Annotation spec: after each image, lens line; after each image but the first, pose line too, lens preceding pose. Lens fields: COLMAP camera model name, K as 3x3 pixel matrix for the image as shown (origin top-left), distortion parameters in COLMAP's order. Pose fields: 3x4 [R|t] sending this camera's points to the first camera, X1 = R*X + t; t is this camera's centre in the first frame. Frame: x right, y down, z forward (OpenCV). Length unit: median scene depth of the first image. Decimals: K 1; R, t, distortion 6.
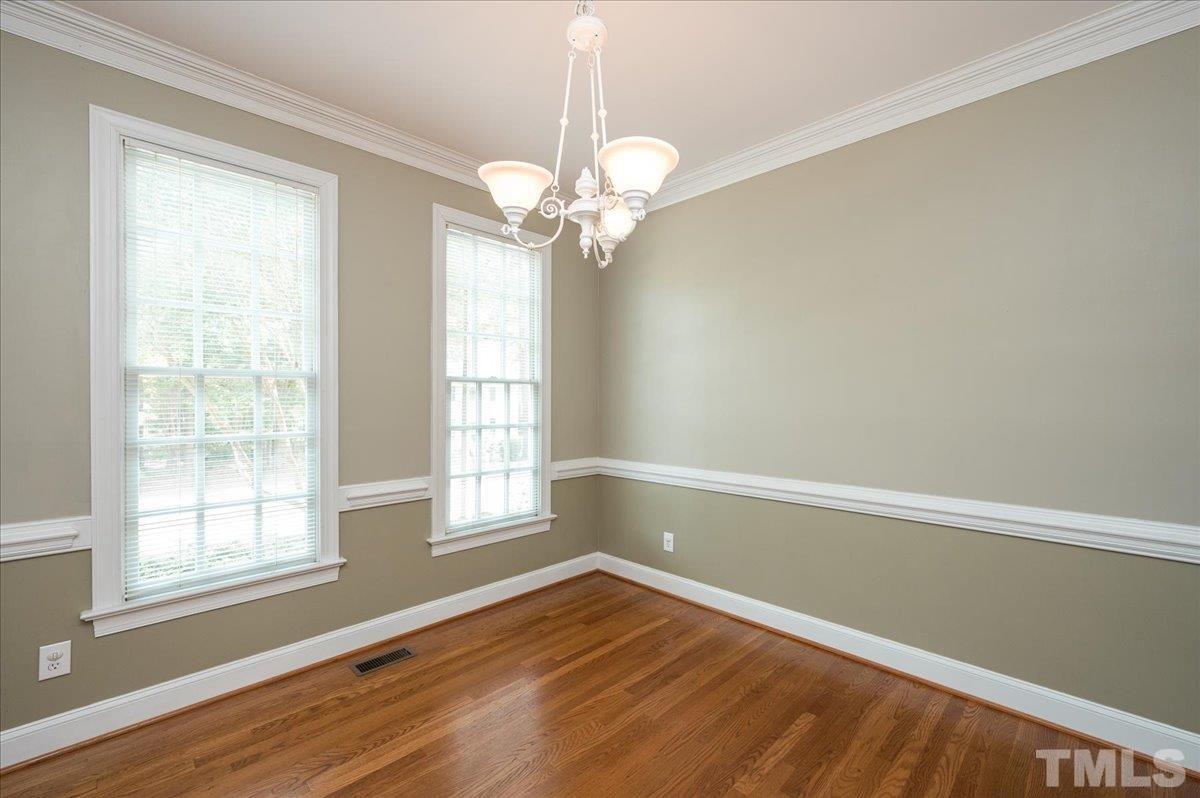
lens RADIAL K [[513.6, 0, 582.0], [0, 513.6, 398.3], [0, 0, 1]] dist [0.023014, 0.000184]
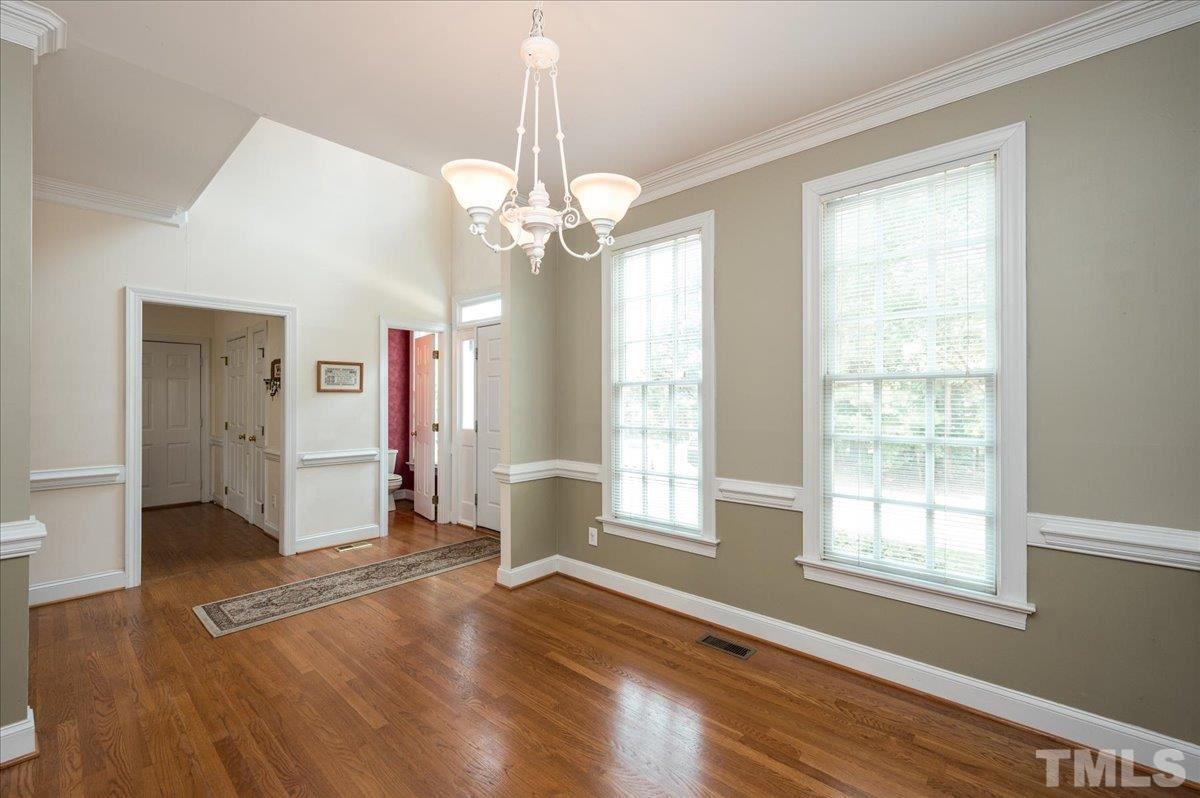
lens RADIAL K [[513.6, 0, 582.0], [0, 513.6, 398.3], [0, 0, 1]] dist [0.023014, 0.000184]
pose [[0.055213, -0.006373, -0.998454, 0.641944], [0.001930, 0.999978, -0.006276, 0.000827], [0.998473, -0.001580, 0.055224, 0.619031]]
